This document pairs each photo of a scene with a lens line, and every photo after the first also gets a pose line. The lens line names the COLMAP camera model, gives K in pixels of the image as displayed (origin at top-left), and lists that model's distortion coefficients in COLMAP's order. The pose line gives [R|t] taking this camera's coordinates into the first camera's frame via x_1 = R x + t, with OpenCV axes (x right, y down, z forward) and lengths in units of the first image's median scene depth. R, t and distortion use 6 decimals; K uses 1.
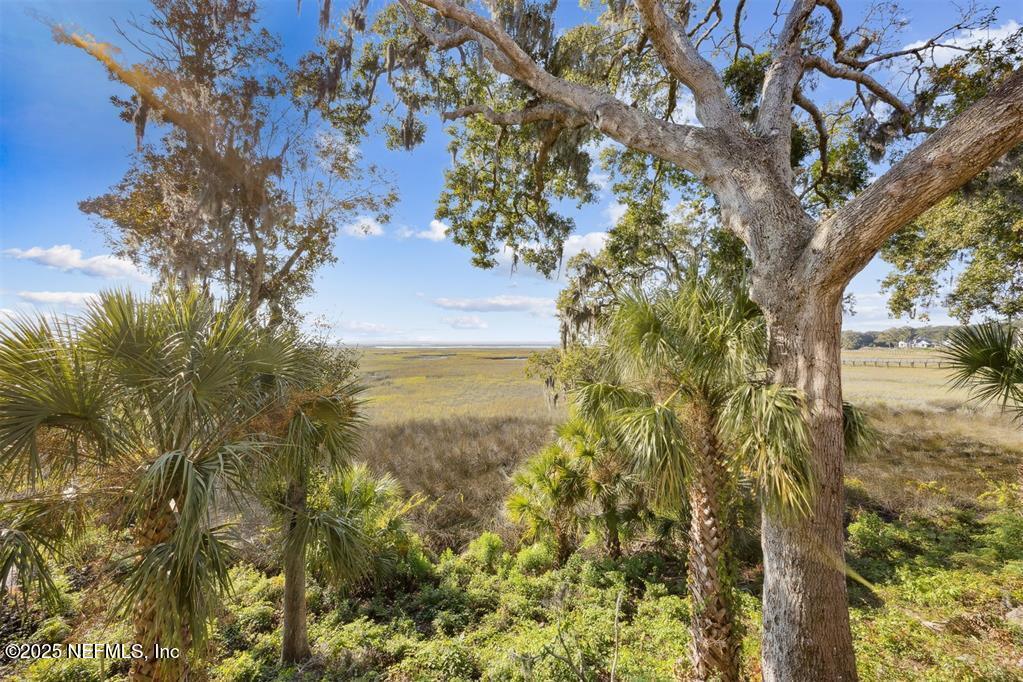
lens RADIAL K [[390.2, 0, 513.1], [0, 390.2, 338.3], [0, 0, 1]] dist [-0.001388, 0.000364]
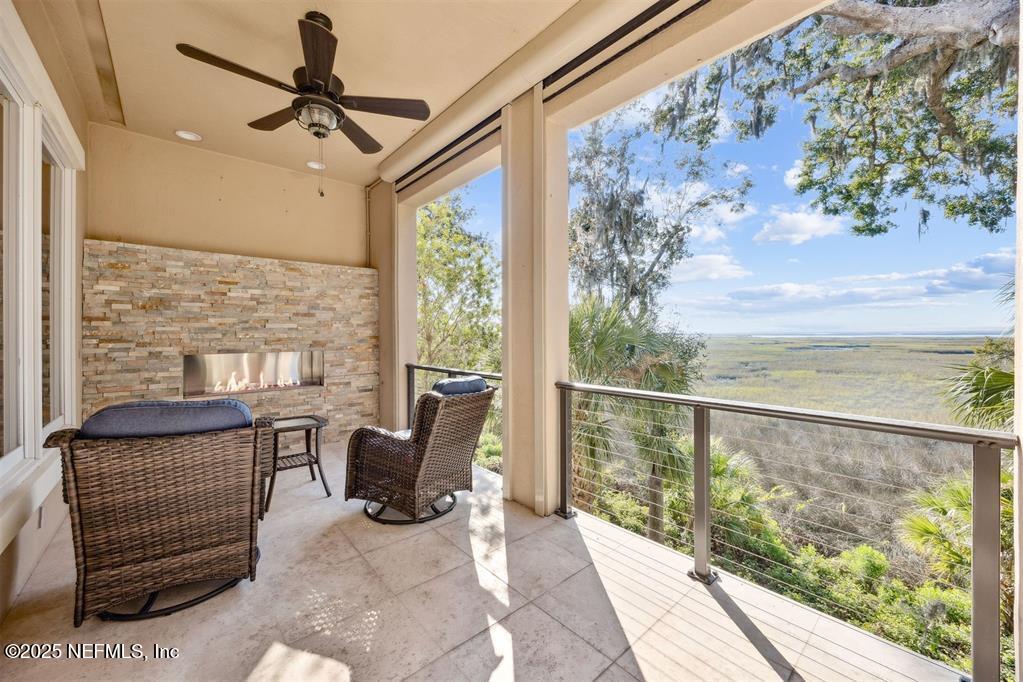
lens RADIAL K [[390.2, 0, 513.1], [0, 390.2, 338.3], [0, 0, 1]] dist [-0.001388, 0.000364]
pose [[0.628146, 0.004152, -0.778084, 0.112783], [0.017294, 0.999664, 0.019296, 0.010130], [0.777903, -0.025577, 0.627864, -0.136502]]
